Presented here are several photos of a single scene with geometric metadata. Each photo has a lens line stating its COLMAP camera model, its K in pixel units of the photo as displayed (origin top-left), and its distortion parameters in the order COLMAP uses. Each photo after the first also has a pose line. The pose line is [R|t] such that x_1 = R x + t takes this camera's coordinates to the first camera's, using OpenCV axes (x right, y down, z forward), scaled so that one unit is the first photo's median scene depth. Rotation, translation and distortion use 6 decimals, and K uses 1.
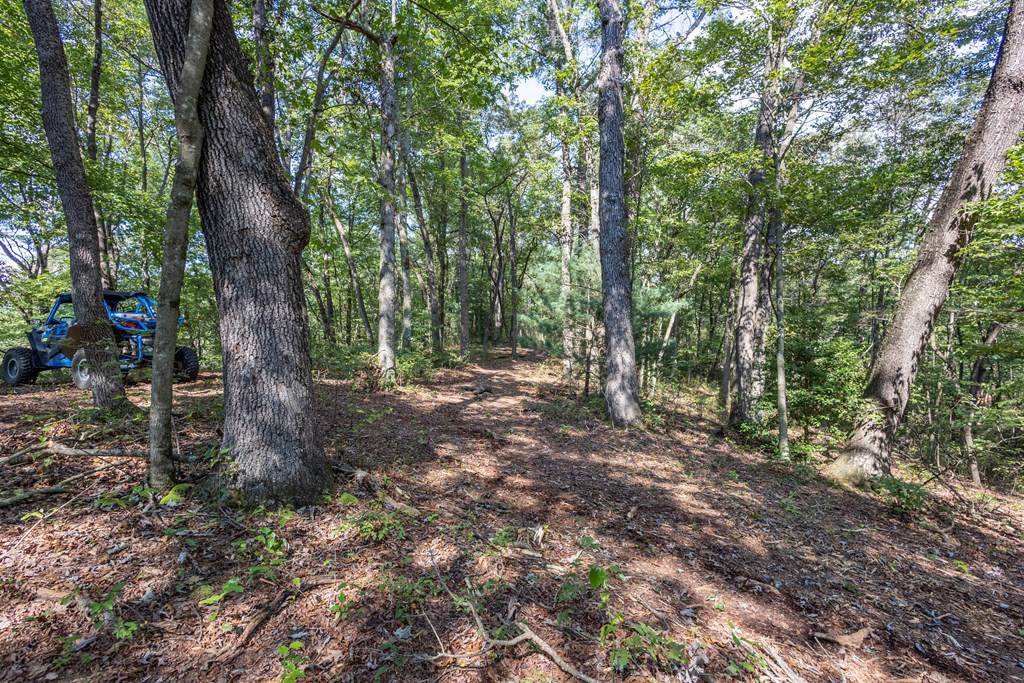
lens RADIAL K [[456.8, 0, 509.8], [0, 456.8, 341.4], [0, 0, 1]] dist [0.001288, -0.004197]
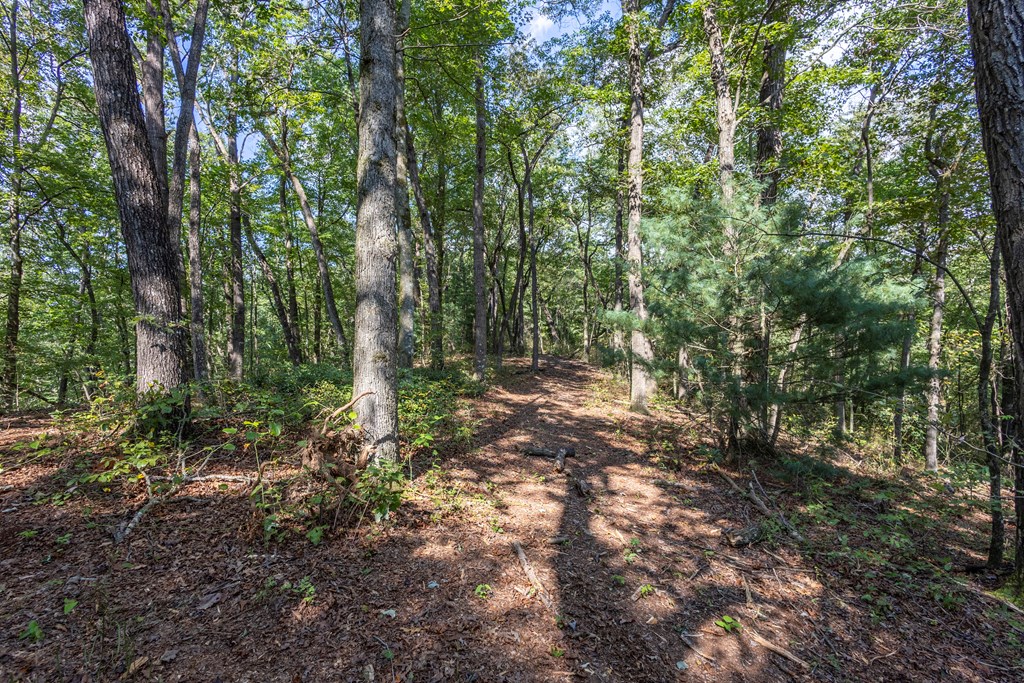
lens RADIAL K [[456.8, 0, 509.8], [0, 456.8, 341.4], [0, 0, 1]] dist [0.001288, -0.004197]
pose [[0.998966, 0.000411, 0.045454, -0.154629], [0.000256, 0.999892, -0.014675, -0.011618], [-0.045455, 0.014671, 0.998859, 0.541876]]
